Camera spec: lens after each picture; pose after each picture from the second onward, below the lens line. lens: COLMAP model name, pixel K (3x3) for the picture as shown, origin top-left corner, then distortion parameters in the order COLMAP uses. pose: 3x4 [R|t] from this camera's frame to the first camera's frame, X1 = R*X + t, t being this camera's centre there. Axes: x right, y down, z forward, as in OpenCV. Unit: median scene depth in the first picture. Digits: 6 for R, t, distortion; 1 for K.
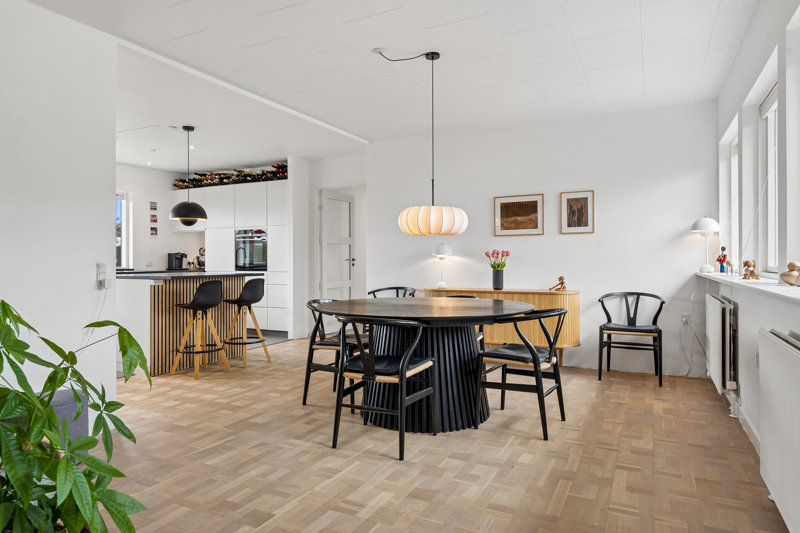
lens RADIAL K [[500.8, 0, 400.0], [0, 500.8, 266.5], [0, 0, 1]] dist [-0.000549, -0.000125]
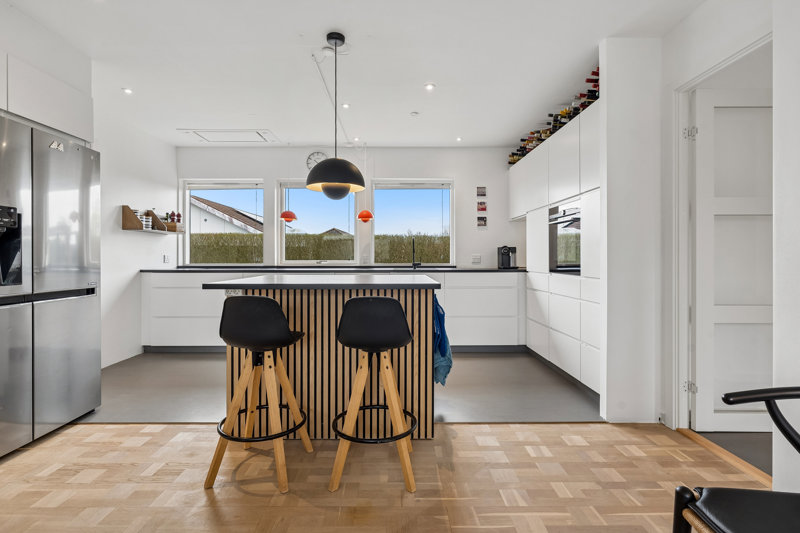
lens RADIAL K [[384.8, 0, 400.0], [0, 384.8, 266.5], [0, 0, 1]] dist [-0.000211, -0.000045]
pose [[0.465627, 0.023071, -0.884680, 0.018849], [-0.007782, 0.999728, 0.021975, -0.008996], [0.884947, -0.003347, 0.465680, 0.623277]]
